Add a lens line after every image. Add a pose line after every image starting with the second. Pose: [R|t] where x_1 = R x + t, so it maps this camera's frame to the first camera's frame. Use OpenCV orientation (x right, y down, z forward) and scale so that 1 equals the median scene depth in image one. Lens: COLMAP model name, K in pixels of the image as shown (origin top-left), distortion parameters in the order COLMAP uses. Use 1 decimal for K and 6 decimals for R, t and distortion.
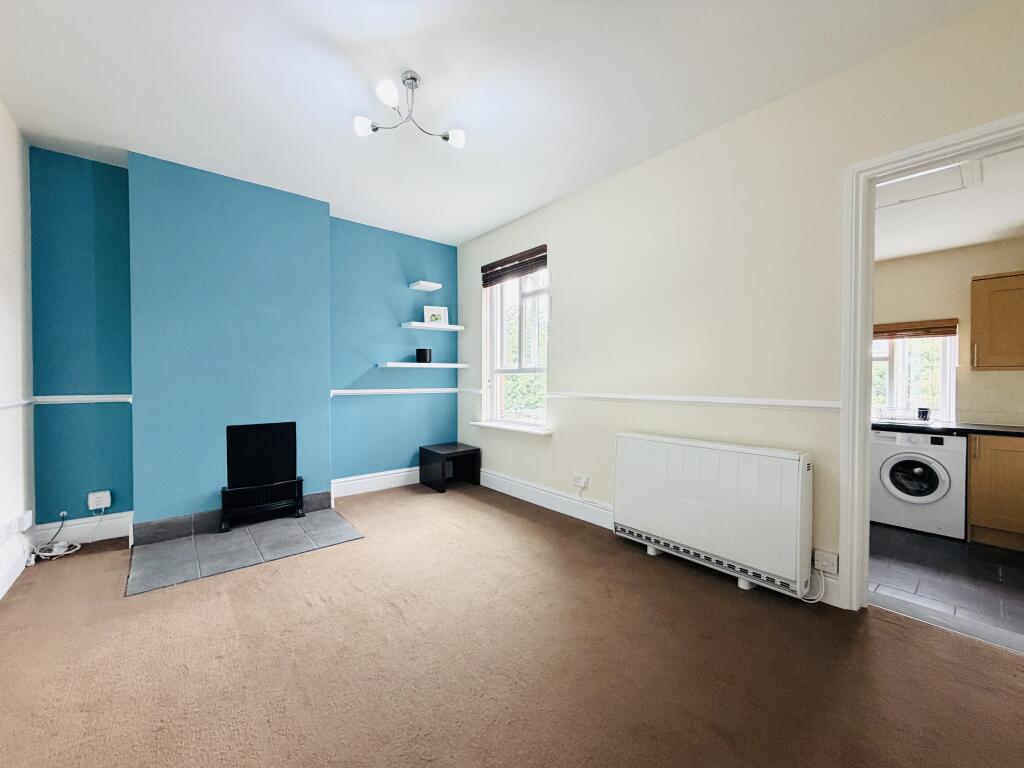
lens RADIAL K [[410.4, 0, 510.1], [0, 410.4, 384.7], [0, 0, 1]] dist [0.000823, 0.000079]
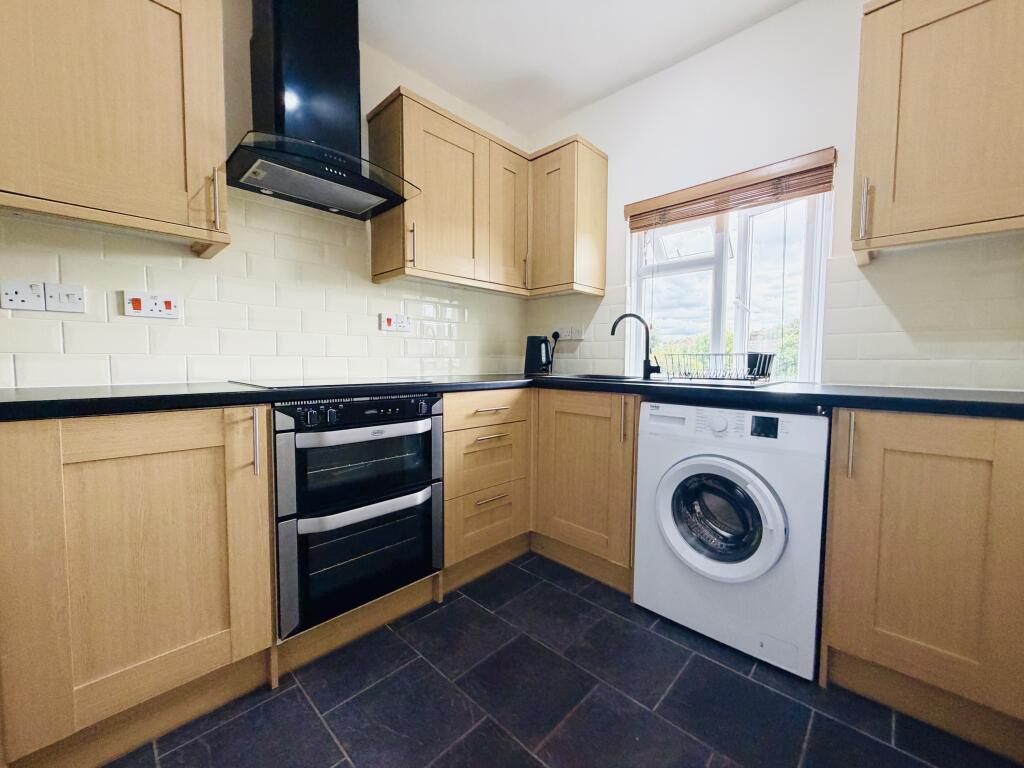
lens RADIAL K [[410.4, 0, 512.5], [0, 410.4, 382.9], [0, 0, 1]] dist [0.000823, 0.000079]
pose [[0.992640, -0.002339, 0.121081, 0.739713], [-0.004302, 0.998501, 0.054559, 0.073695], [-0.121027, -0.054678, 0.991142, 0.632955]]
